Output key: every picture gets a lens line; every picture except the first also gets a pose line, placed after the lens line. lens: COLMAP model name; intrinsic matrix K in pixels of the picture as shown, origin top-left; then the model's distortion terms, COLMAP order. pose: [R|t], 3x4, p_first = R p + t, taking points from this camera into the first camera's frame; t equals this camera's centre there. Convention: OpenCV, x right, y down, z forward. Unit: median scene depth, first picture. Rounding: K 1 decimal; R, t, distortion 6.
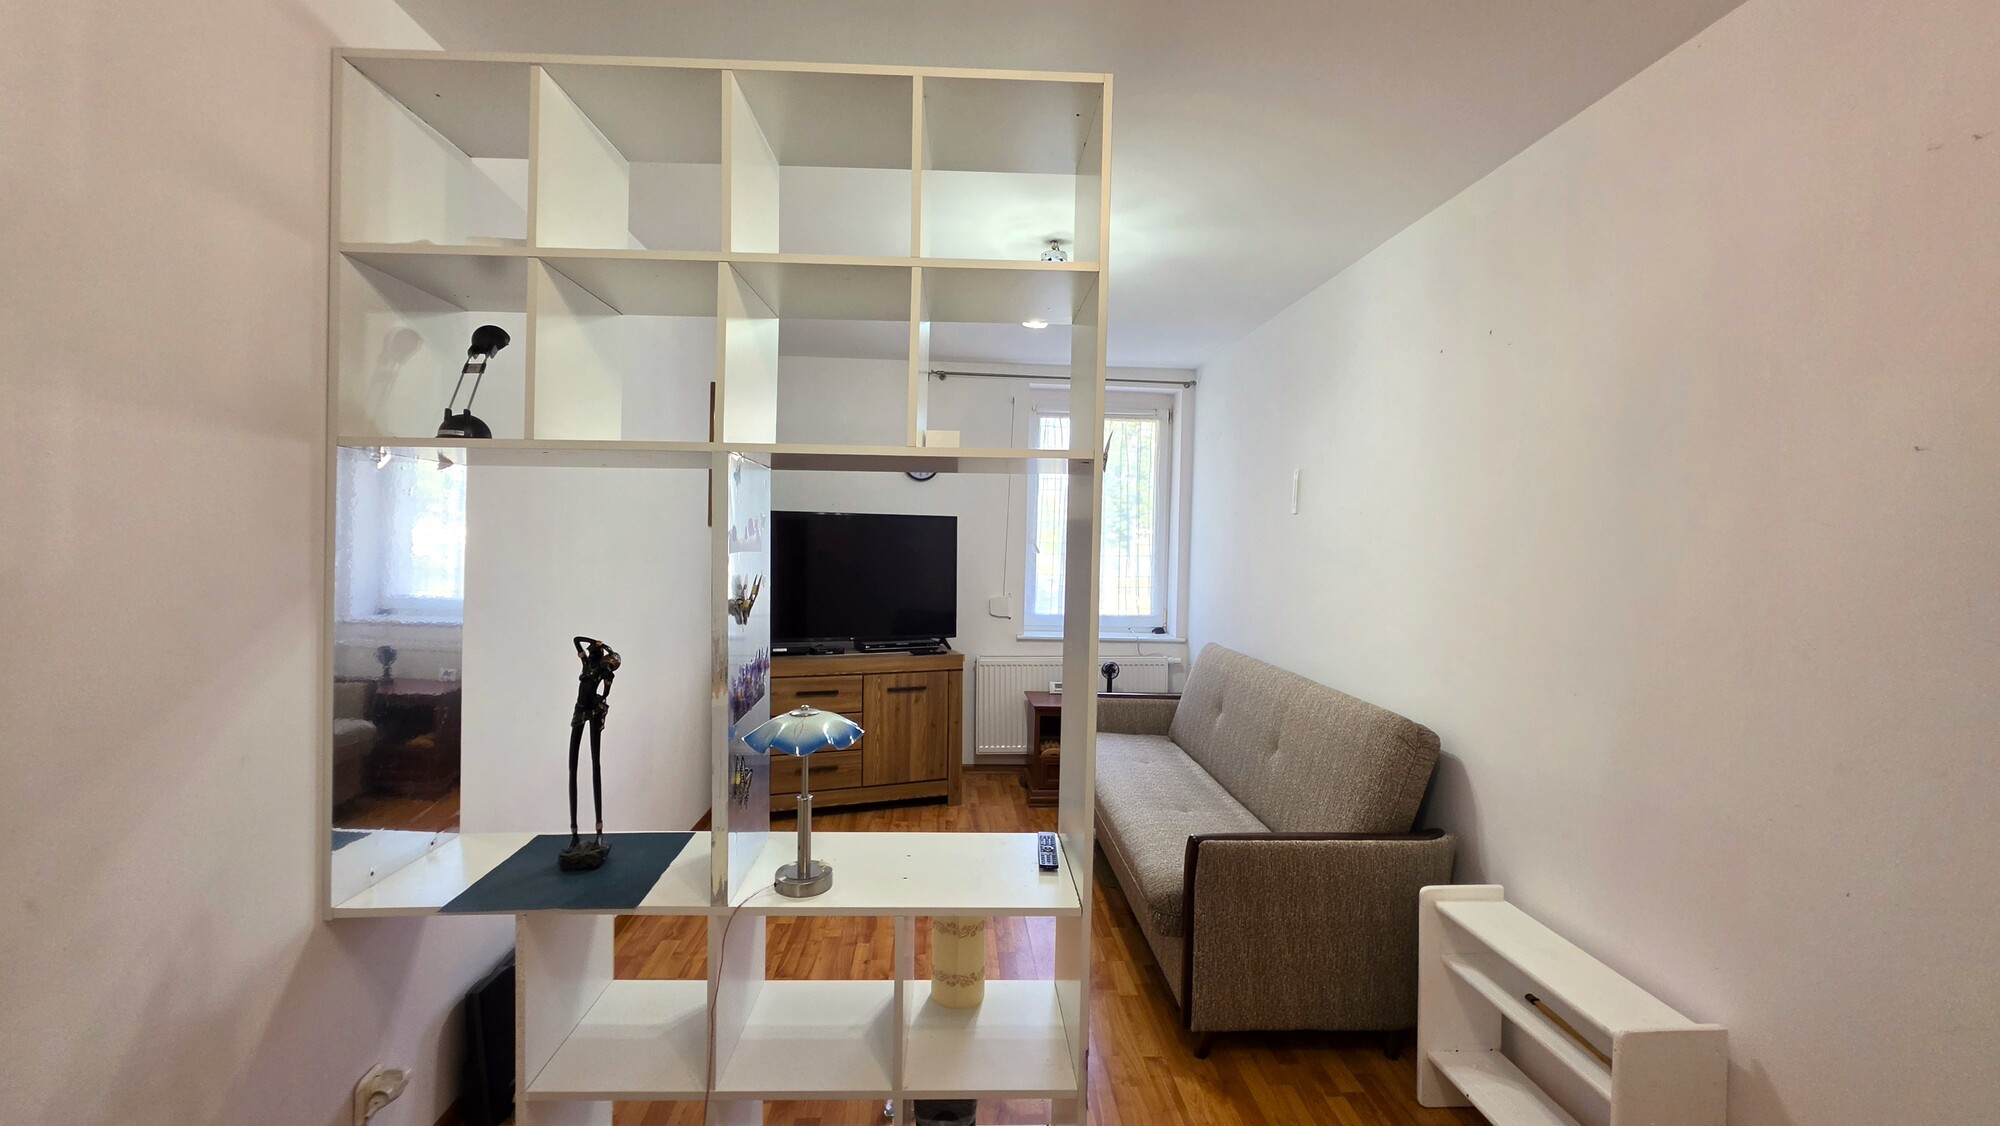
lens RADIAL K [[806.0, 0, 997.4], [0, 806.0, 557.4], [0, 0, 1]] dist [-0.002392, 0.001147]
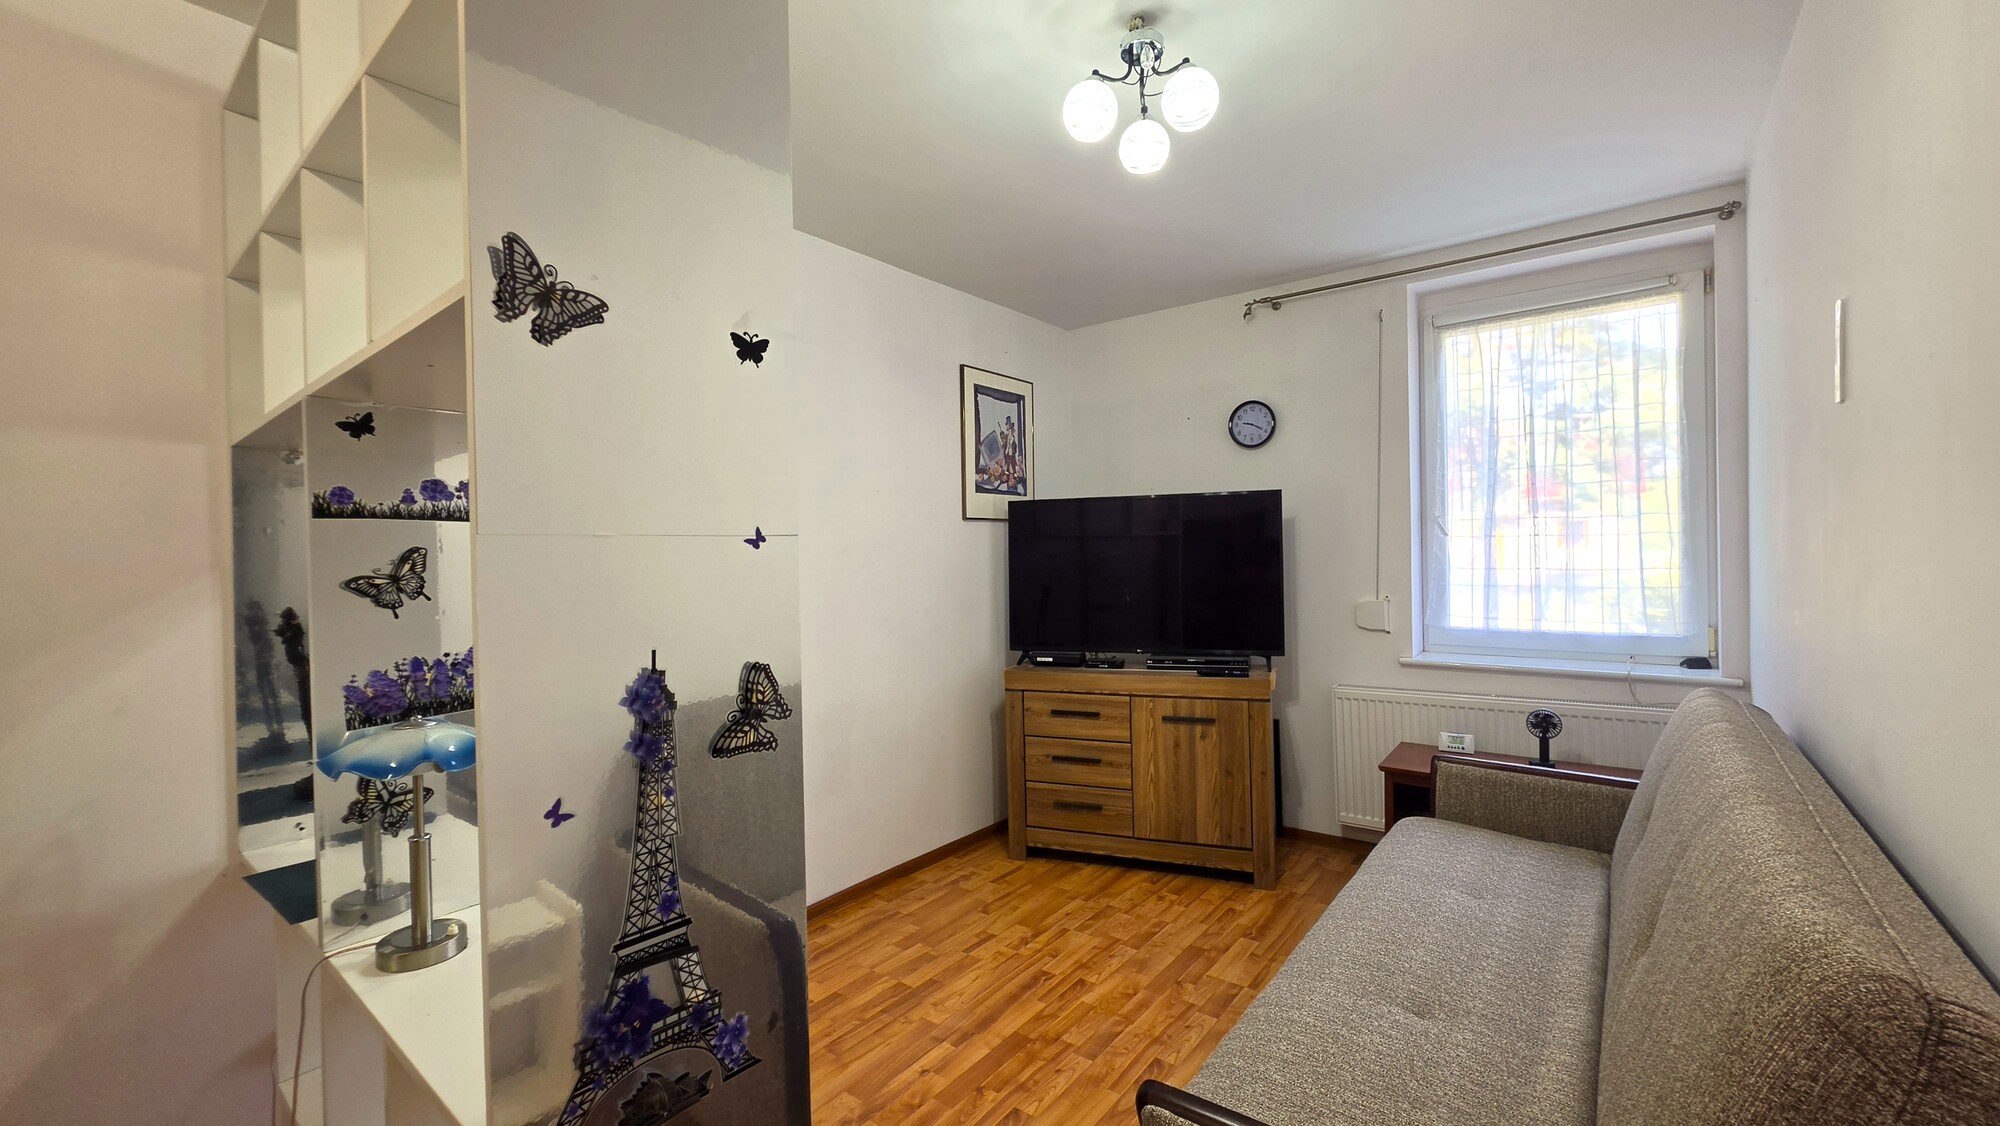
lens RADIAL K [[806.0, 0, 996.8], [0, 806.0, 561.4], [0, 0, 1]] dist [-0.002392, 0.001147]
pose [[0.745259, -0.029734, -0.666111, 0.262670], [0.021279, 0.999557, -0.020812, 0.025882], [0.666435, 0.001336, 0.745562, 0.311500]]
